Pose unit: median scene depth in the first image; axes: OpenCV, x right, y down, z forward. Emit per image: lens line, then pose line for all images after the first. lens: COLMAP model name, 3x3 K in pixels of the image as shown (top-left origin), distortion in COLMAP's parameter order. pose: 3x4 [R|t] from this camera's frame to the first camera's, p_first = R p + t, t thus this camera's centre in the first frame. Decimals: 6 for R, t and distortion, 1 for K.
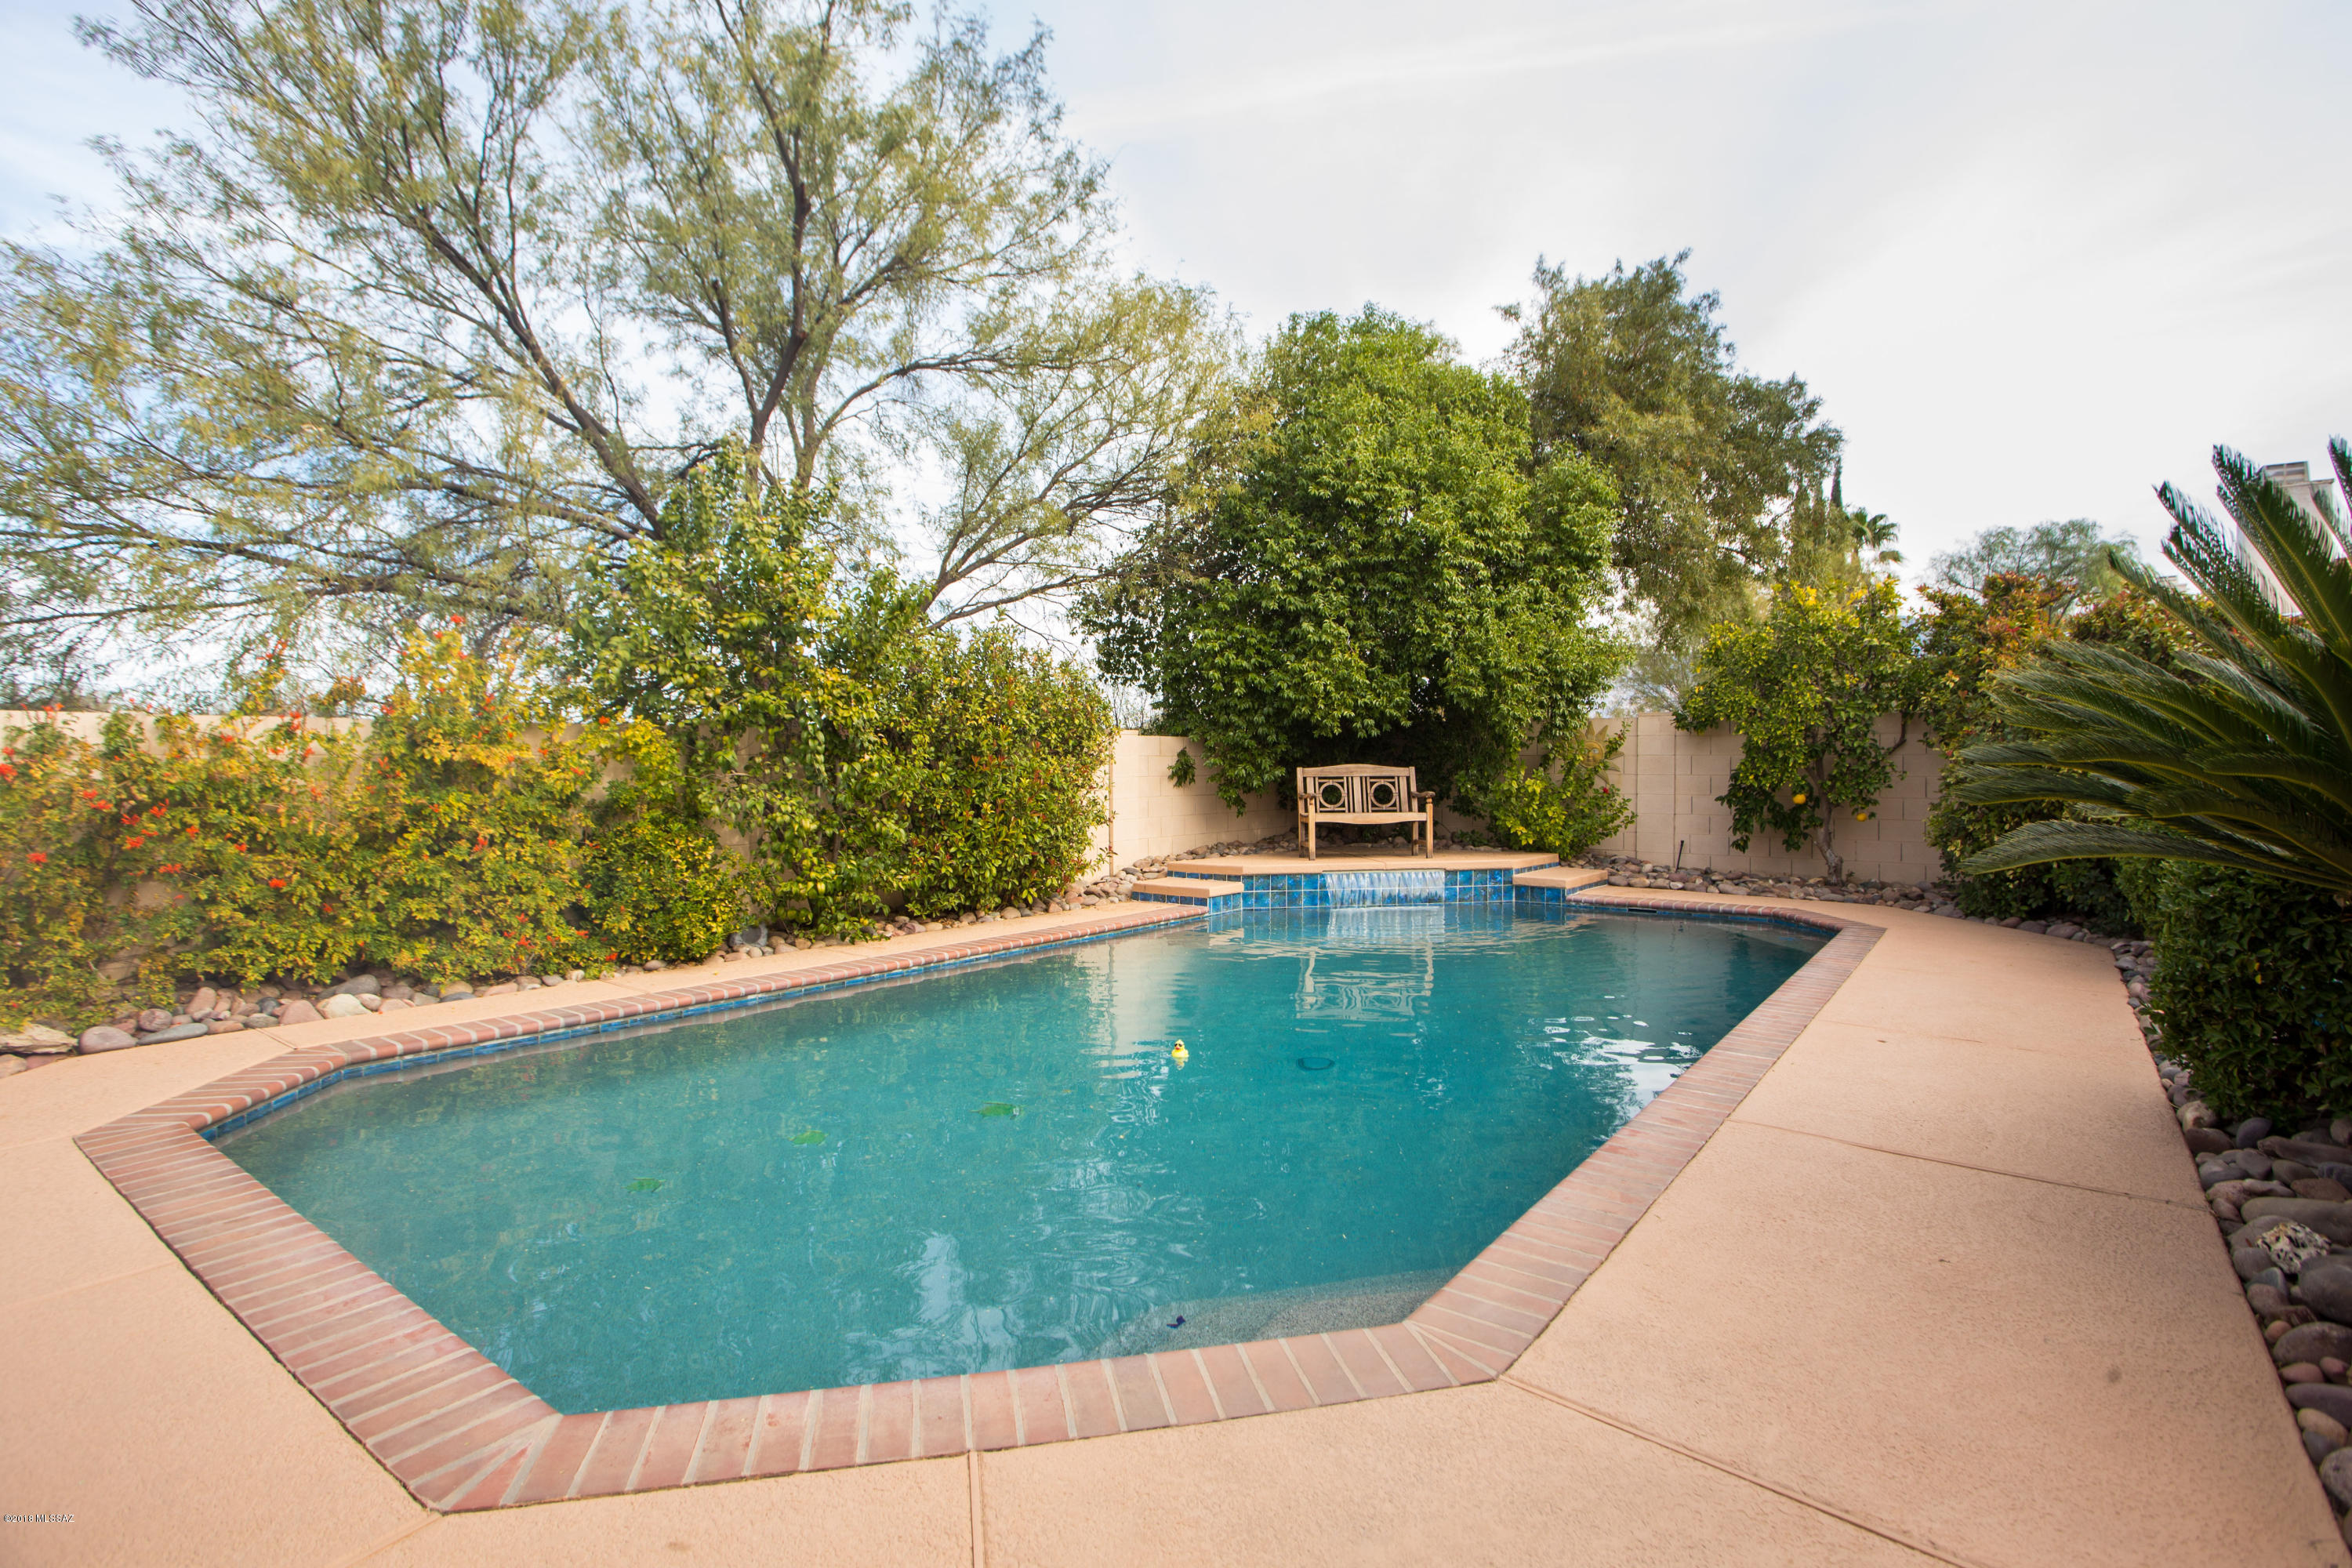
lens RADIAL K [[1101.5, 0, 1186.1], [0, 1101.5, 768.4], [0, 0, 1]] dist [0.001963, 0.001368]
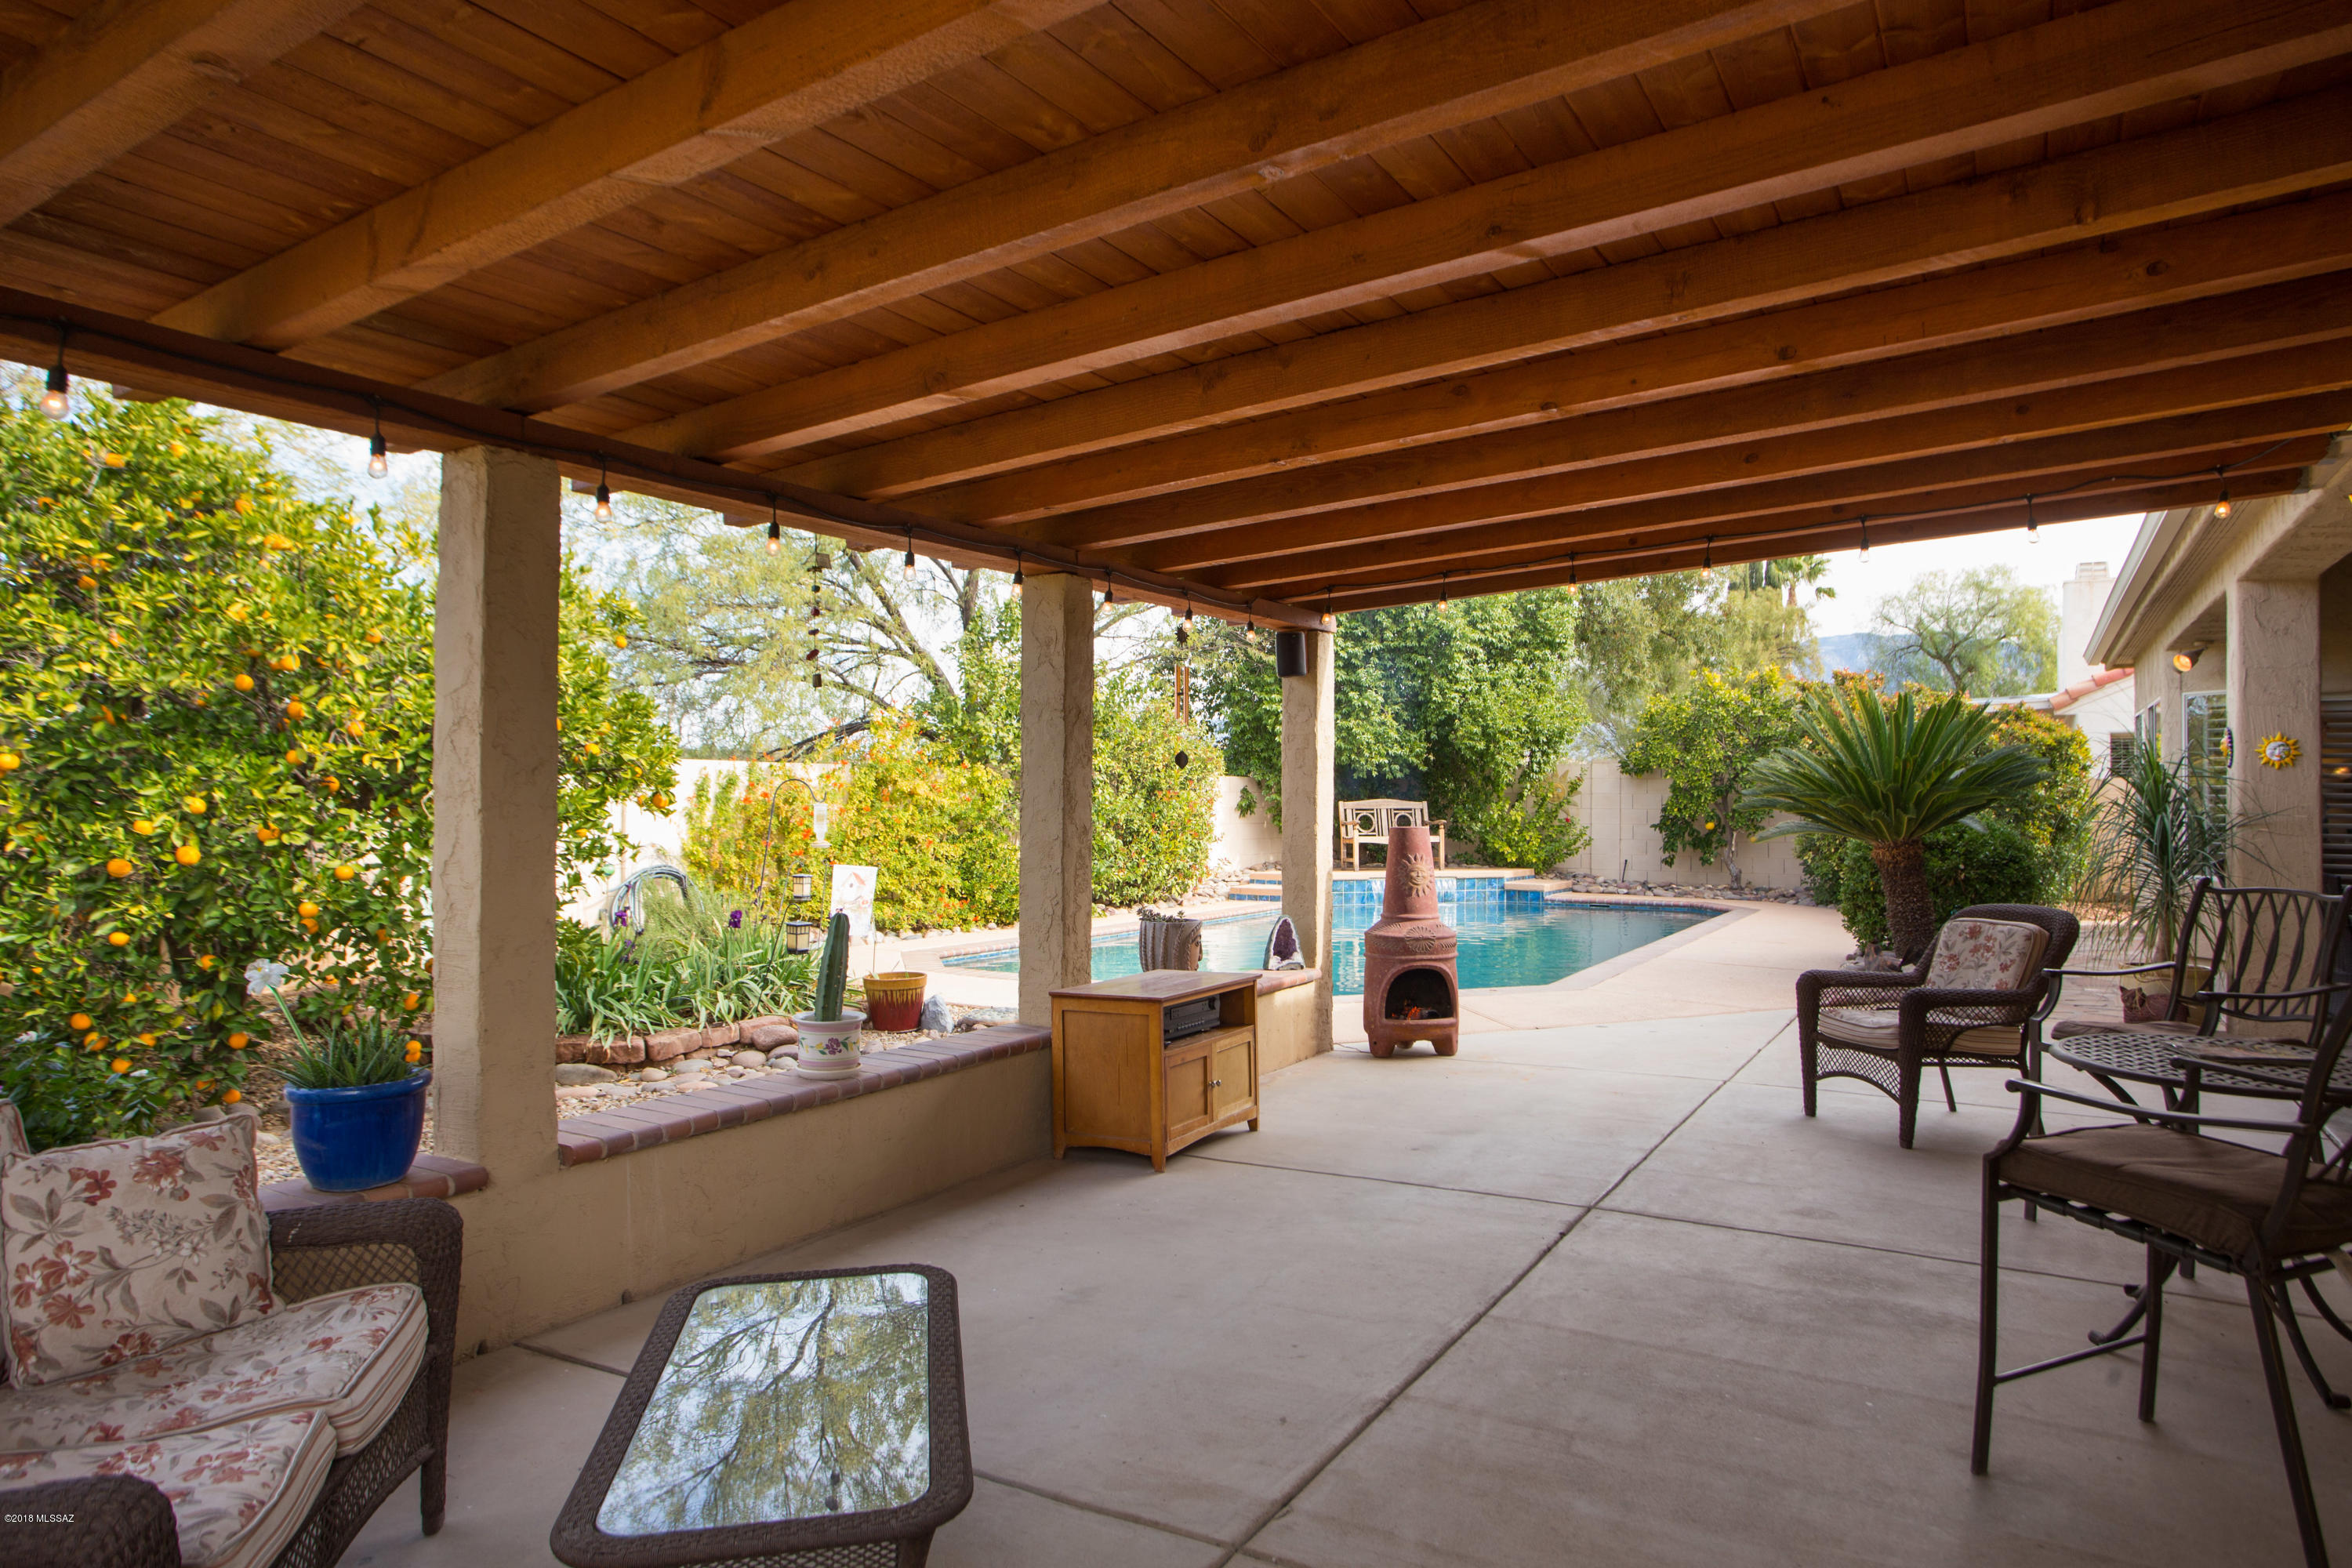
lens RADIAL K [[1346.8, 0, 1170.2], [0, 1346.8, 789.1], [0, 0, 1]] dist [0.045730, -0.000344]
pose [[0.994427, 0.005399, 0.105289, -0.274951], [-0.003908, 0.999889, -0.014362, 0.008521], [-0.105355, 0.013871, 0.994338, -0.578877]]
